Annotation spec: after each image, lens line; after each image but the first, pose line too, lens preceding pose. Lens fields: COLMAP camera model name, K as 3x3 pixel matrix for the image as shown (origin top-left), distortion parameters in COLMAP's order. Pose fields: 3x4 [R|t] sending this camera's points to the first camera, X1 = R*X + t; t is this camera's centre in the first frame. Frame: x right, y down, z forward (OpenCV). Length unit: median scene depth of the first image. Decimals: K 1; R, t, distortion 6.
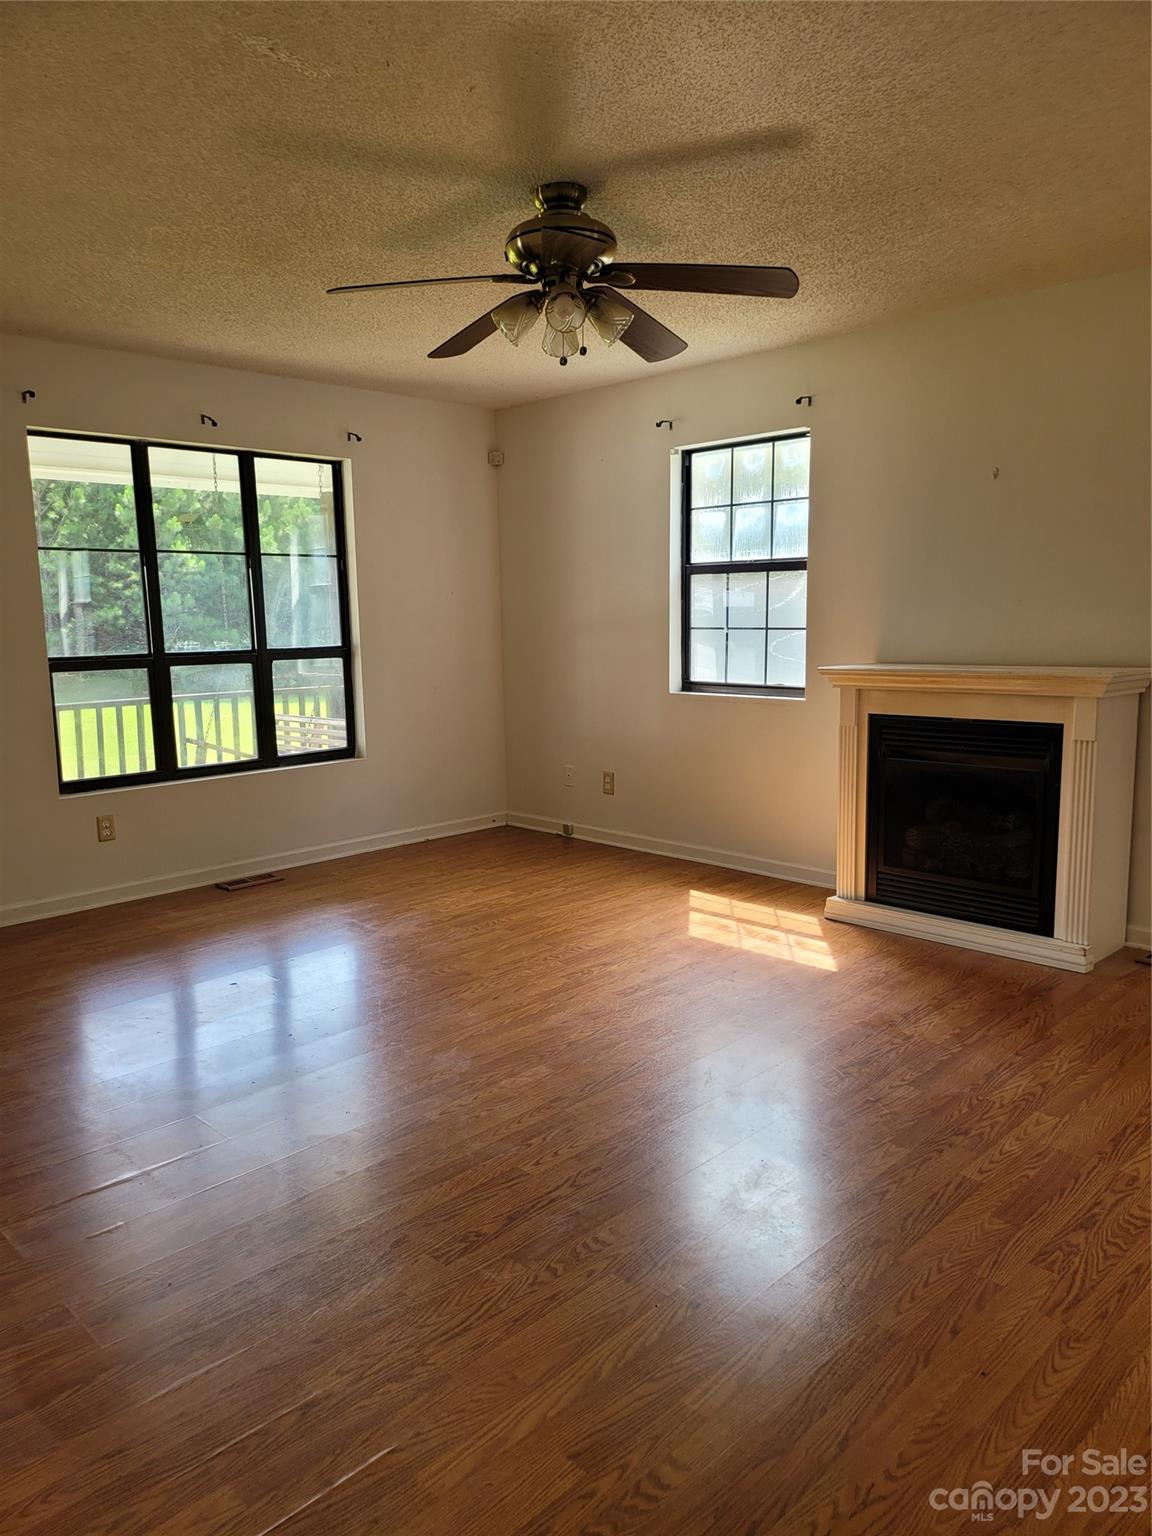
lens RADIAL K [[1068.4, 0, 588.3], [0, 1068.4, 778.7], [0, 0, 1]] dist [0.052643, -0.053218]
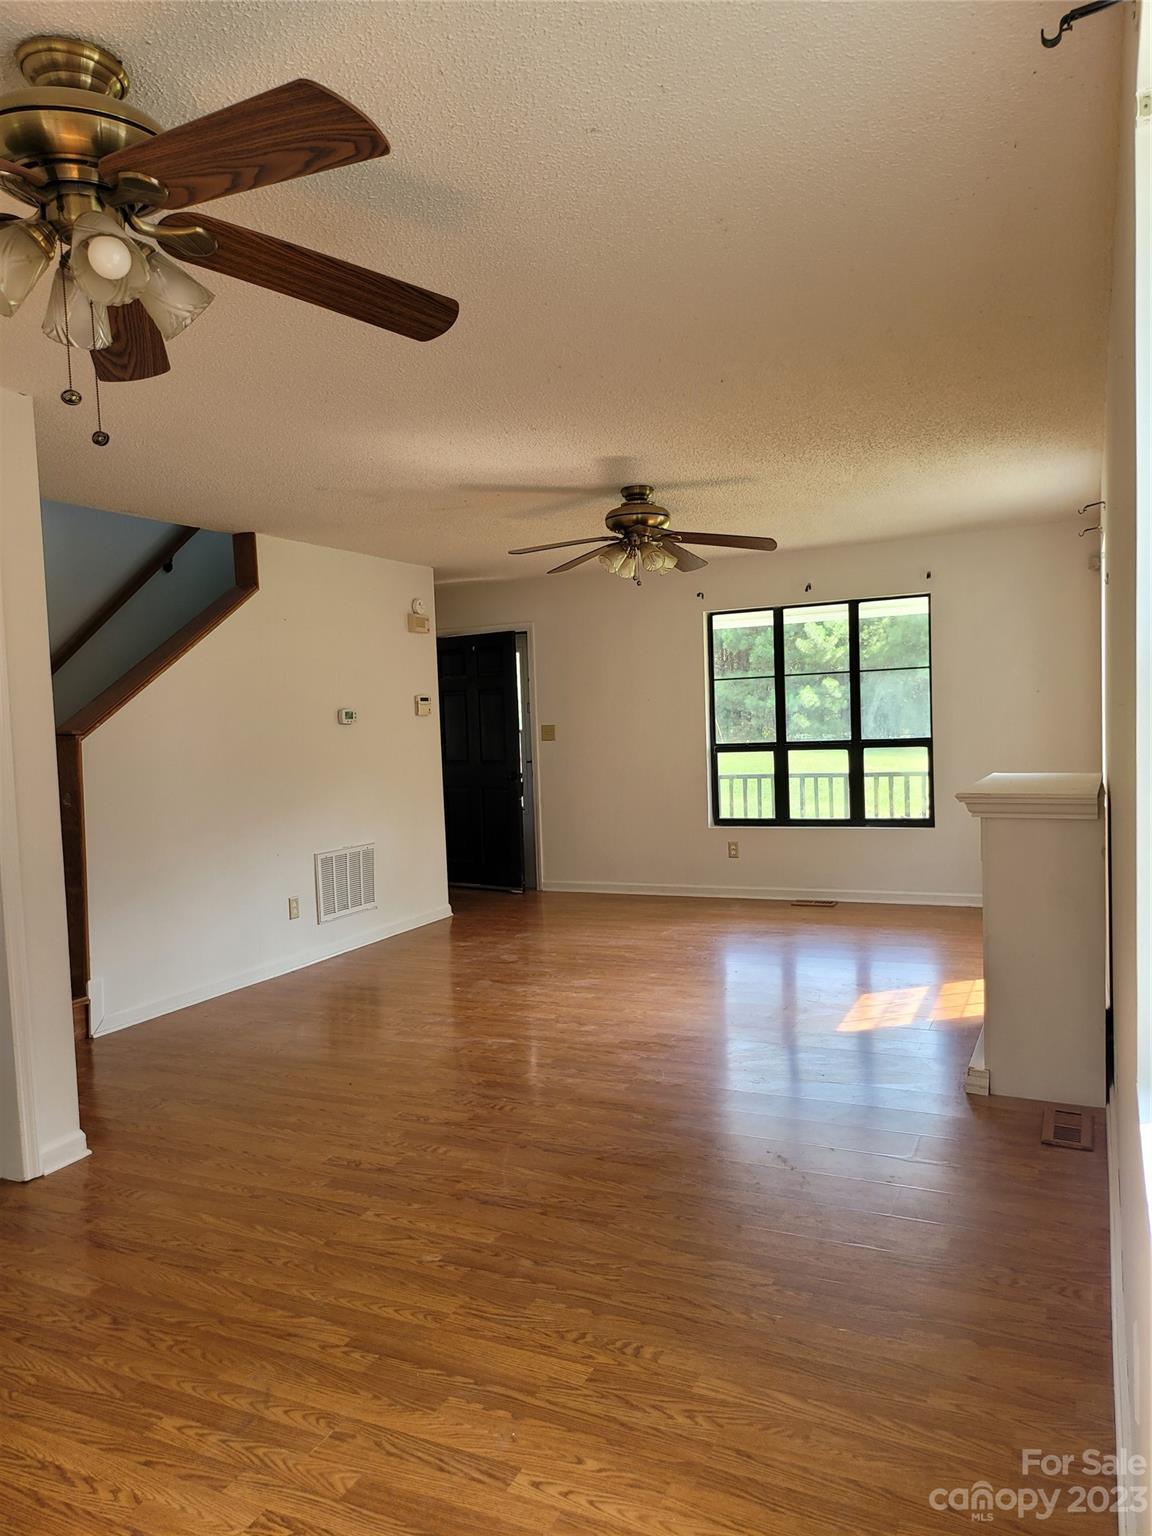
lens RADIAL K [[1068.4, 0, 583.3], [0, 1068.4, 784.7], [0, 0, 1]] dist [0.052643, -0.053218]
pose [[0.334074, 0.062416, -0.940478, 0.922831], [-0.109395, 0.993629, 0.027084, -0.065755], [0.936177, 0.093836, 0.338774, 0.224903]]
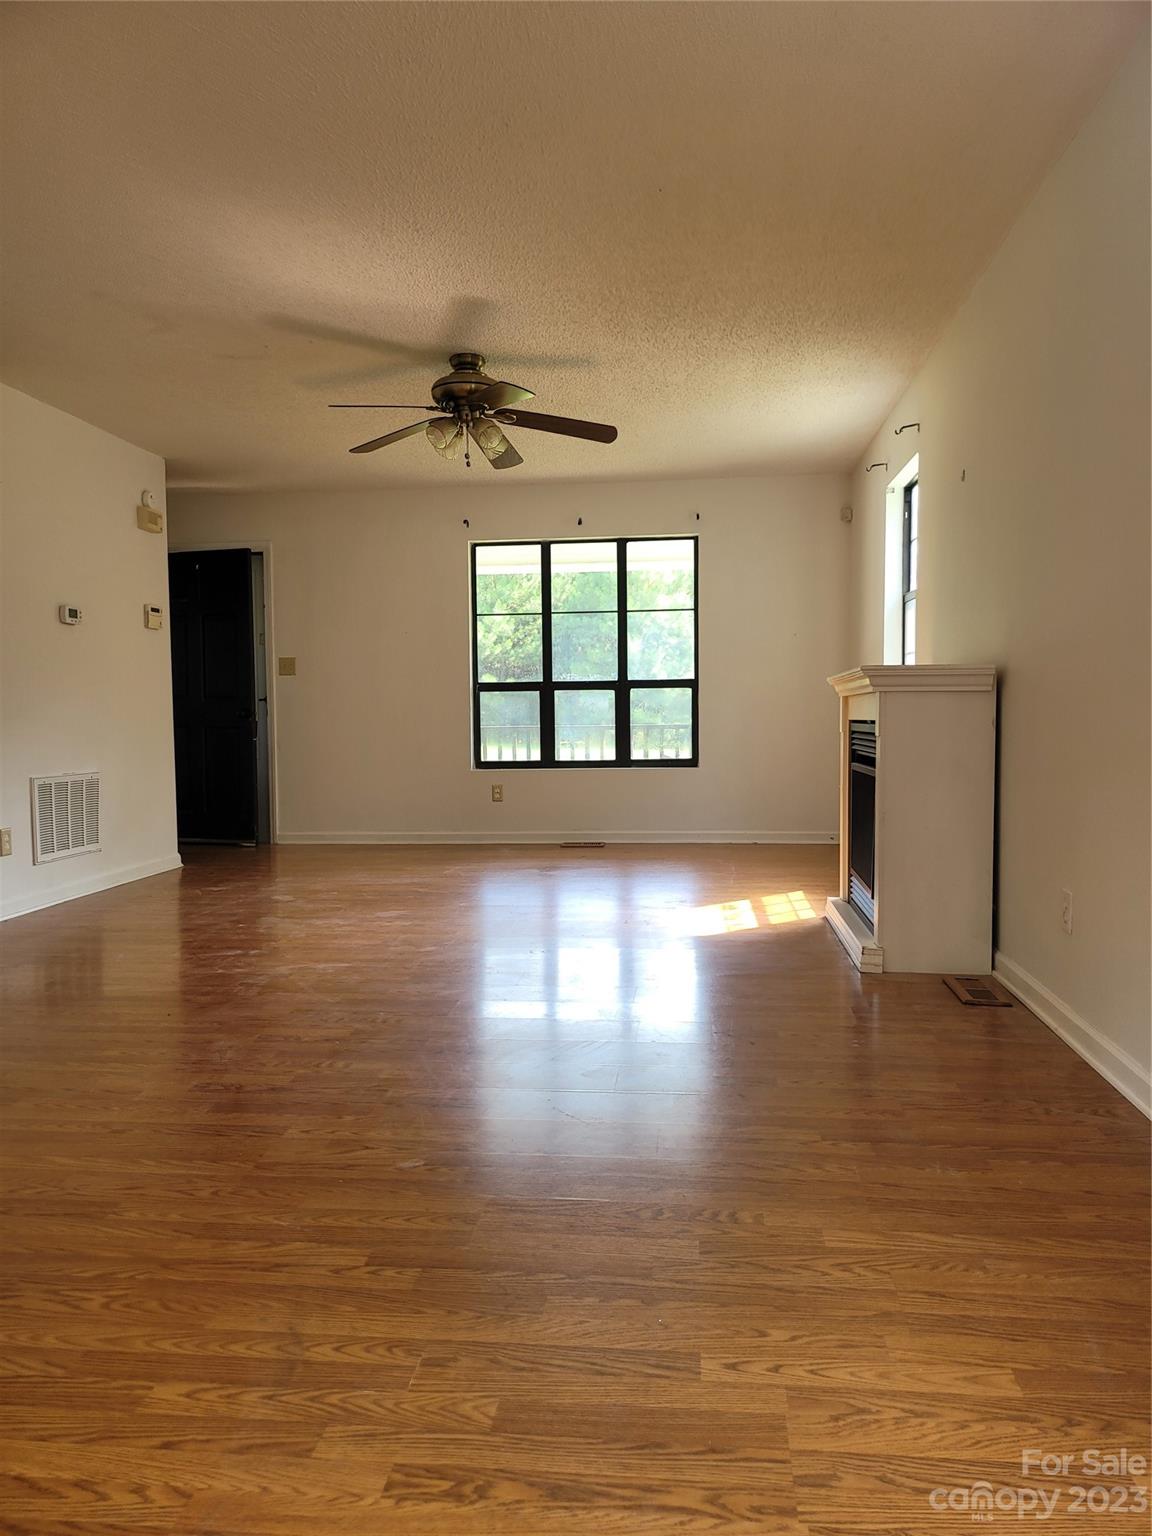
lens RADIAL K [[1068.4, 0, 580.8], [0, 1068.4, 781.6], [0, 0, 1]] dist [0.052643, -0.053218]
pose [[0.623427, 0.059632, -0.779604, 0.770707], [-0.118840, 0.992730, -0.019099, 0.042173], [0.772797, 0.104555, 0.625982, 0.127186]]
